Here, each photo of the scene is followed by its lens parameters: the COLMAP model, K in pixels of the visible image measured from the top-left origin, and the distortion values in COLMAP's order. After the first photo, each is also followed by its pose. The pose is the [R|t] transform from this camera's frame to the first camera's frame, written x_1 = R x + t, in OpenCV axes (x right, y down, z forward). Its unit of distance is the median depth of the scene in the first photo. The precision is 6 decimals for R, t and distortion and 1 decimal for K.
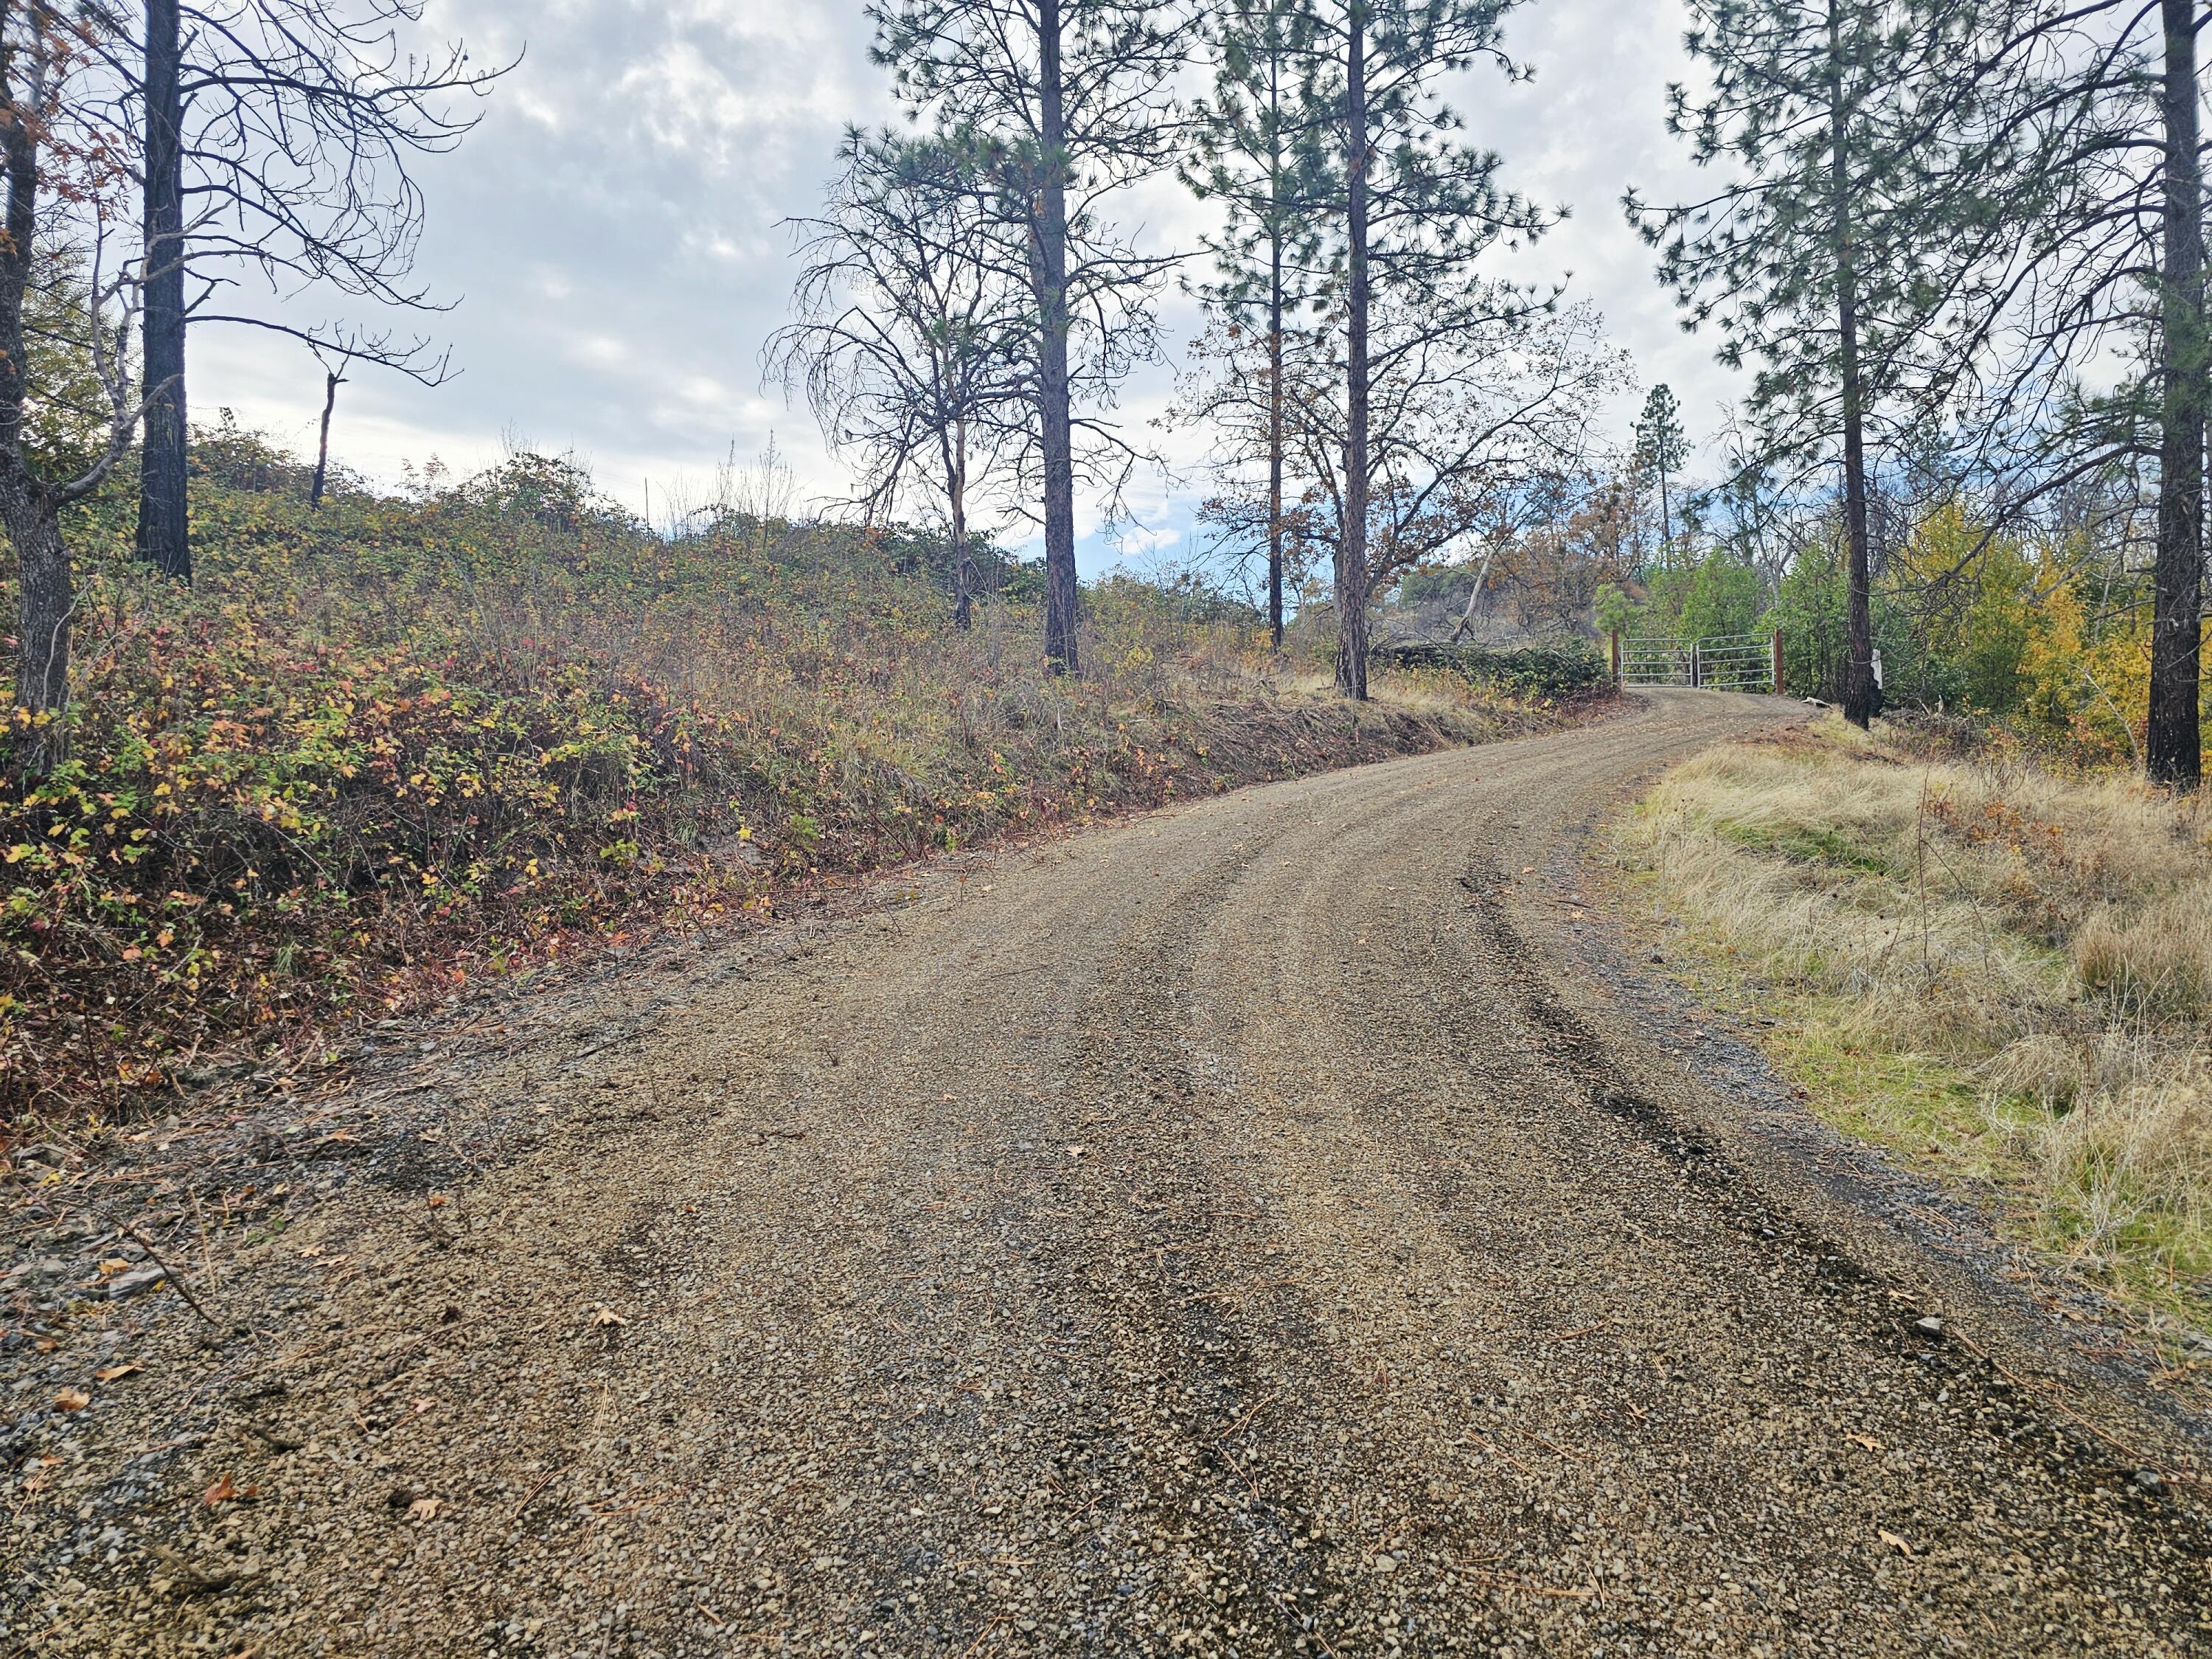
lens RADIAL K [[1482.6, 0, 1125.8], [0, 1482.6, 847.1], [0, 0, 1]] dist [0.066160, -0.063049]
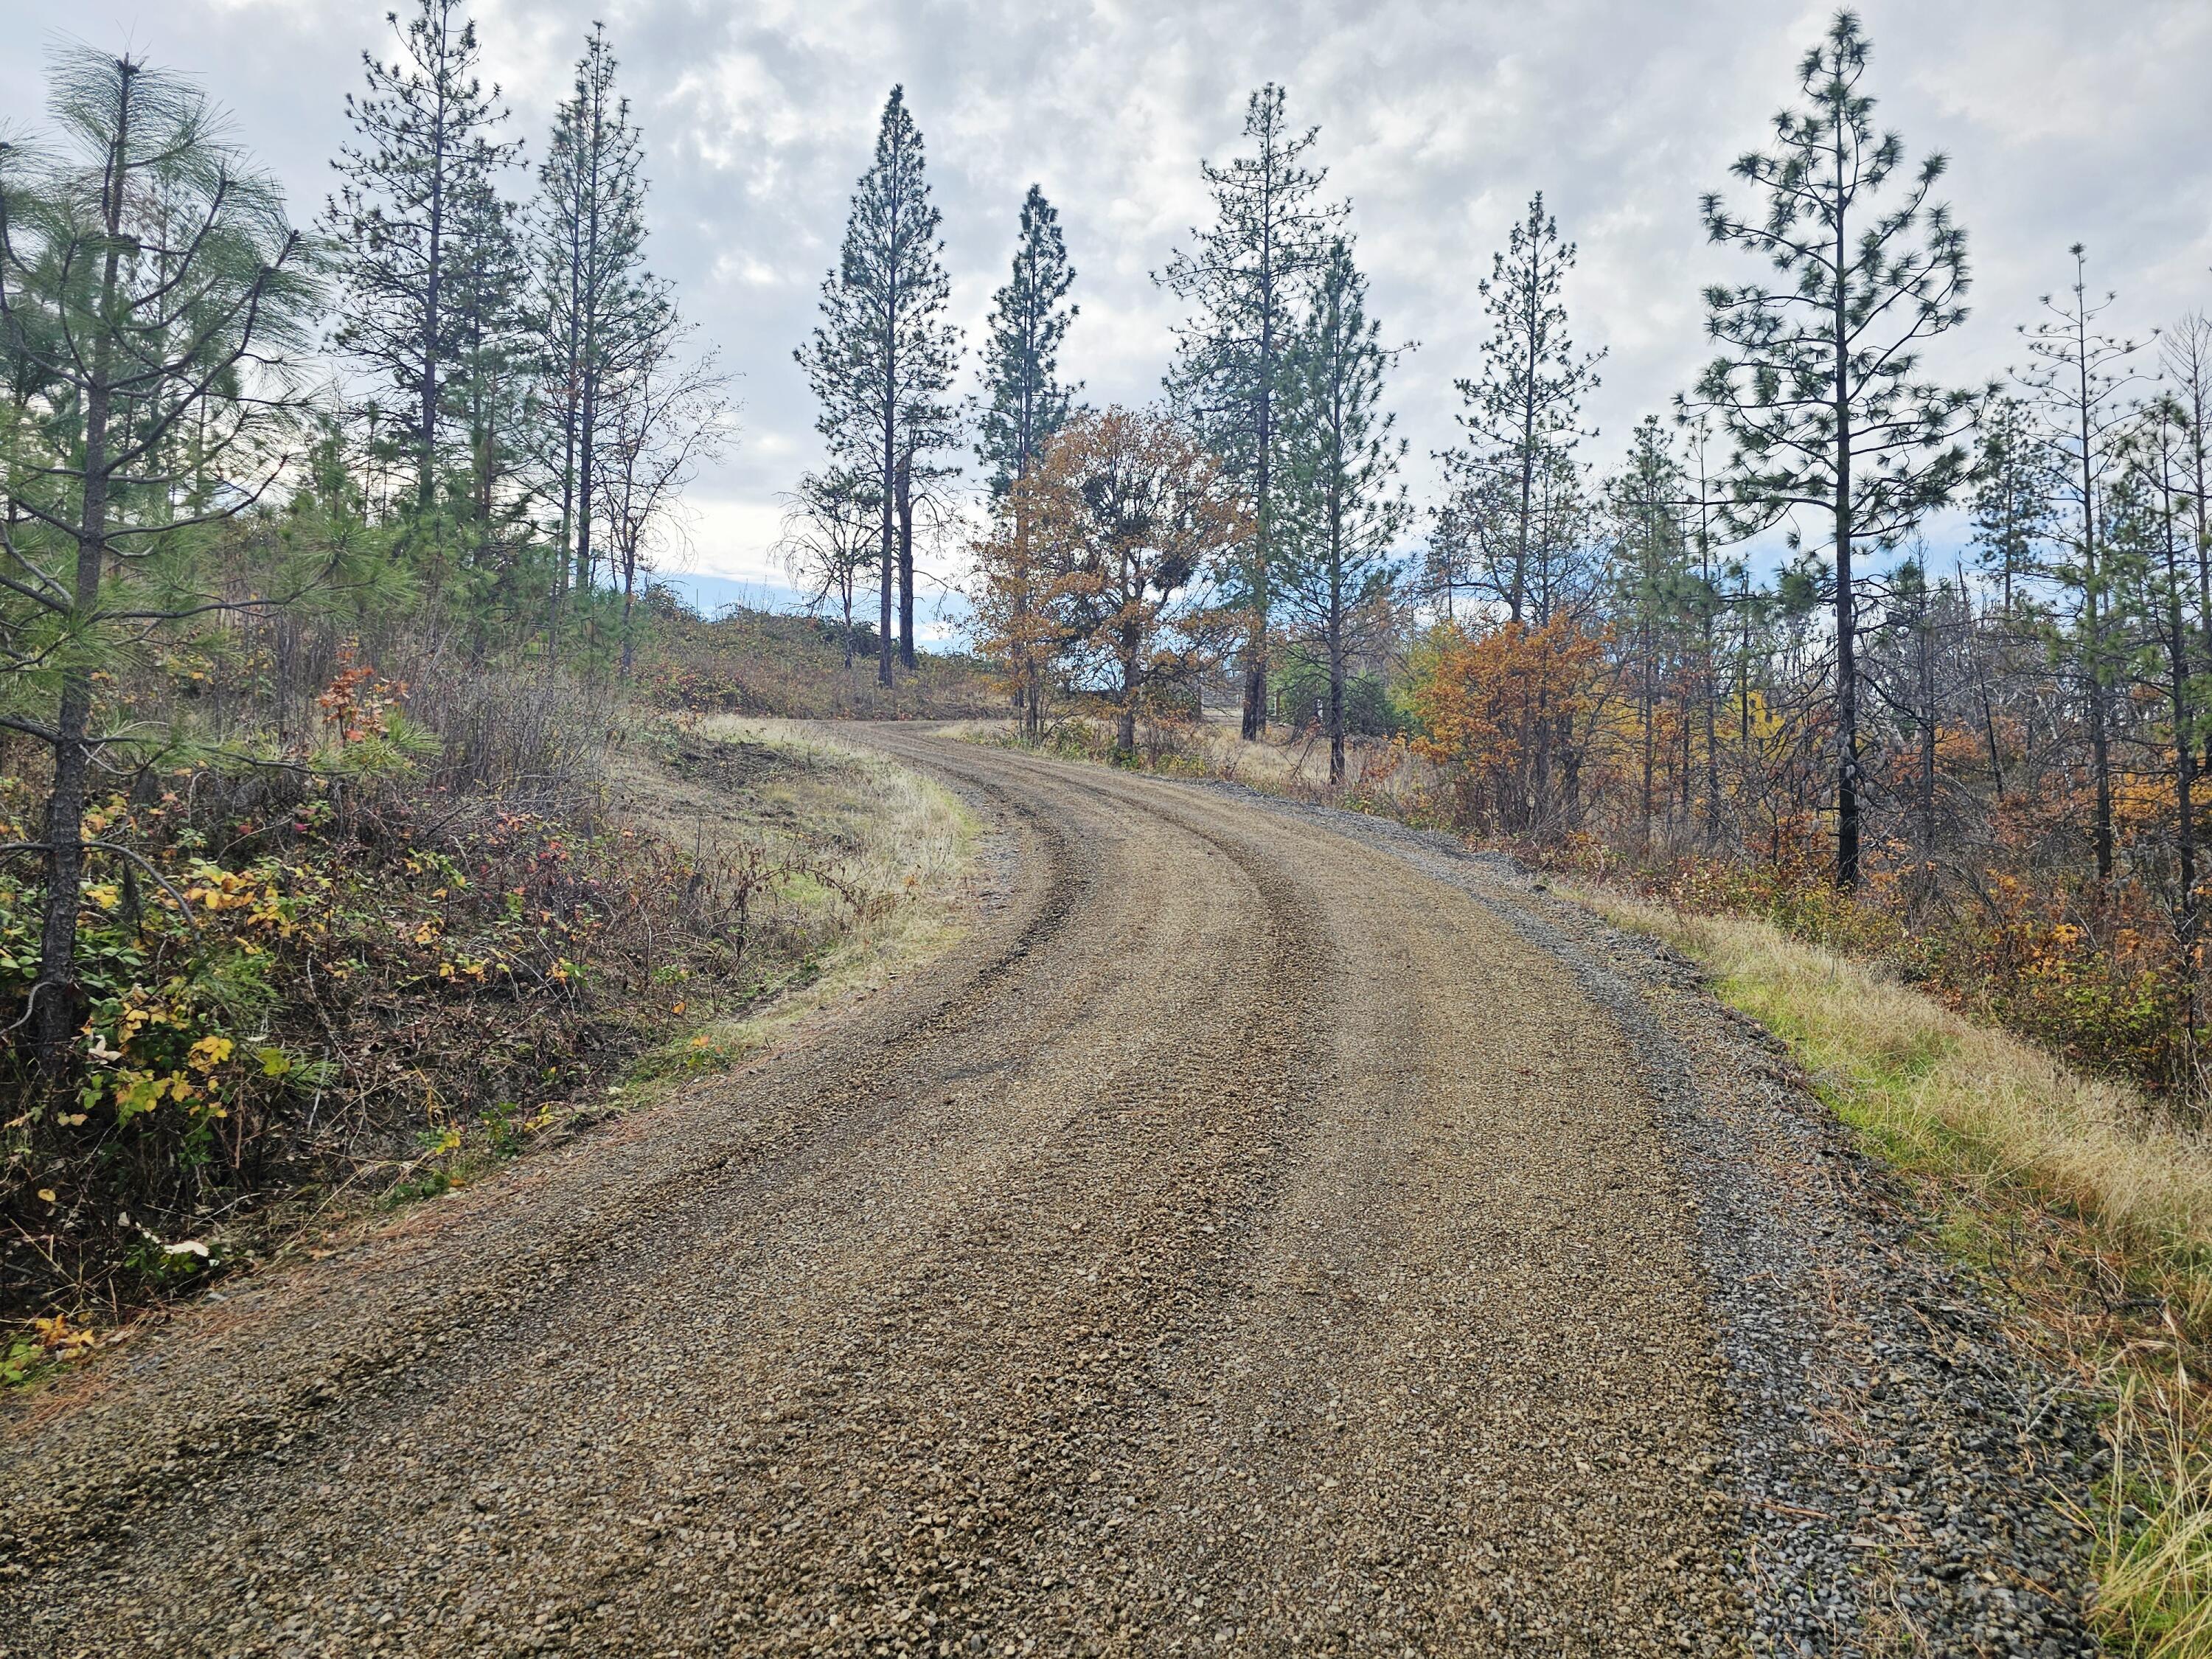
lens RADIAL K [[1482.6, 0, 1098.9], [0, 1482.6, 829.4], [0, 0, 1]] dist [0.066160, -0.063049]
pose [[0.999328, 0.033239, 0.015462, 0.247594], [-0.032386, 0.998096, -0.052494, 0.206090], [-0.017178, 0.051958, 0.998502, -1.268286]]
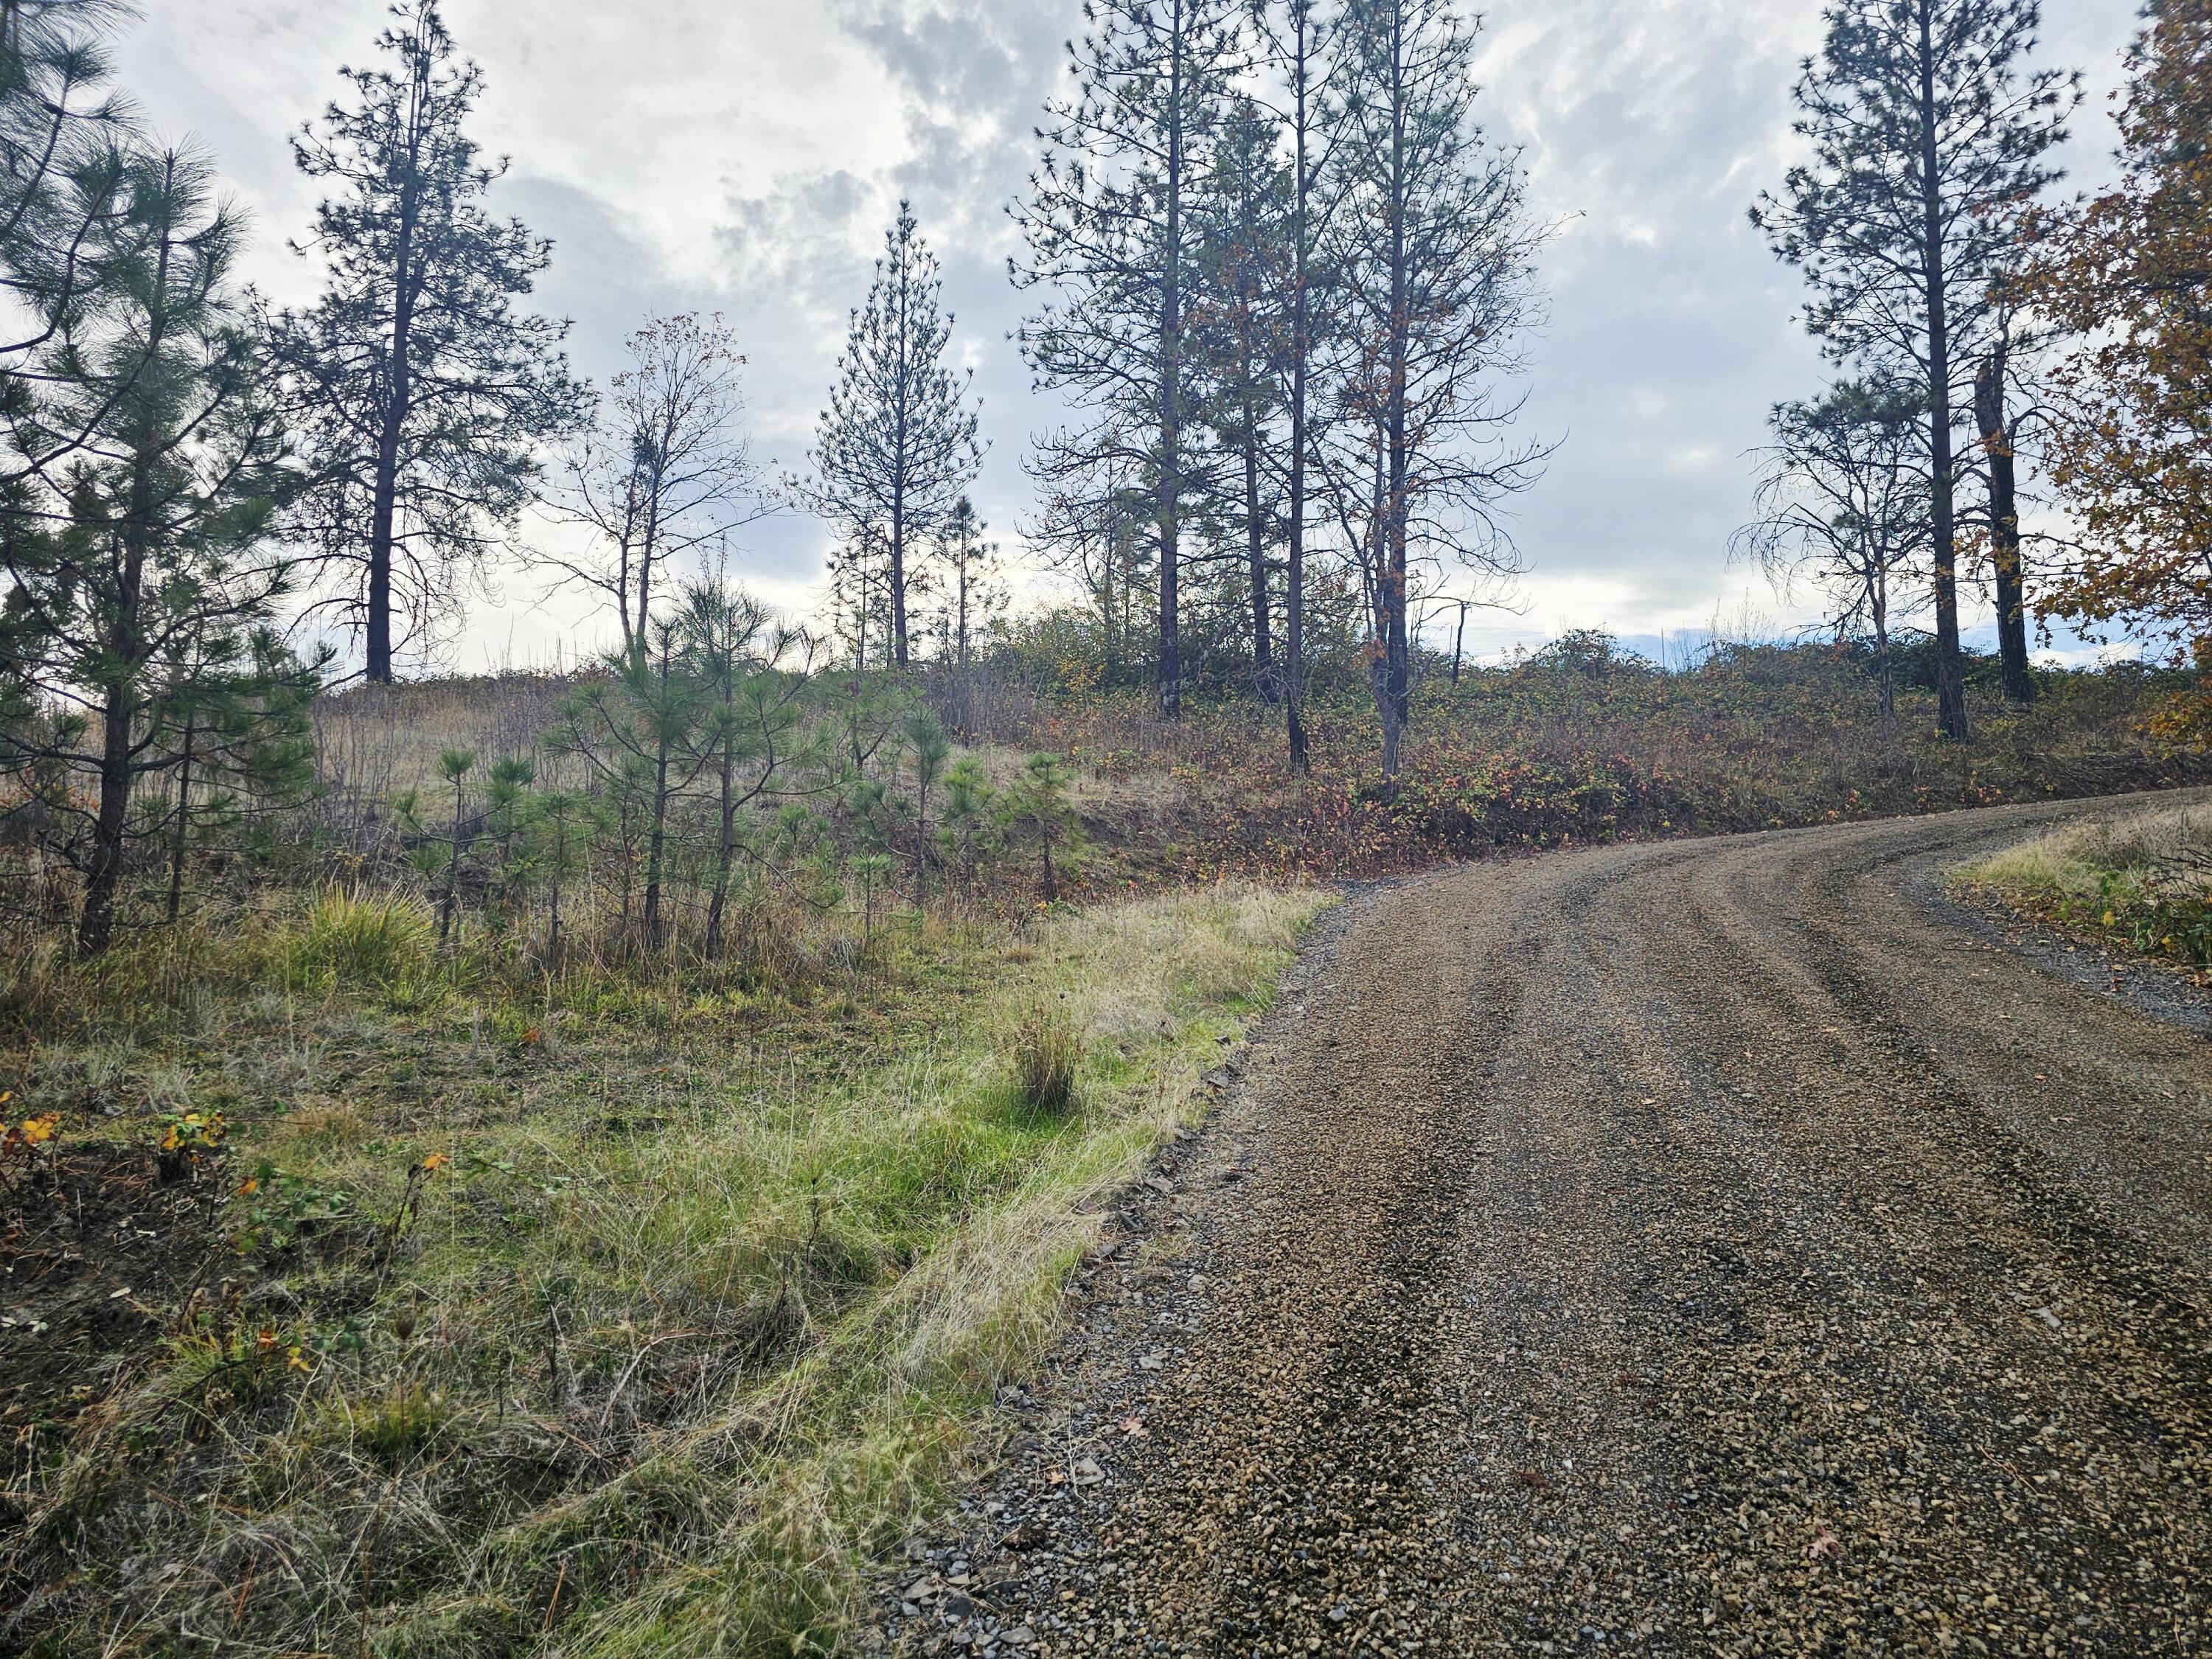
lens RADIAL K [[1482.6, 0, 1108.3], [0, 1482.6, 838.7], [0, 0, 1]] dist [0.066160, -0.063049]
pose [[0.768727, -0.038208, -0.638435, 0.209177], [-0.017752, 0.996555, -0.081015, 0.086205], [0.639331, 0.073612, 0.765400, -0.479205]]
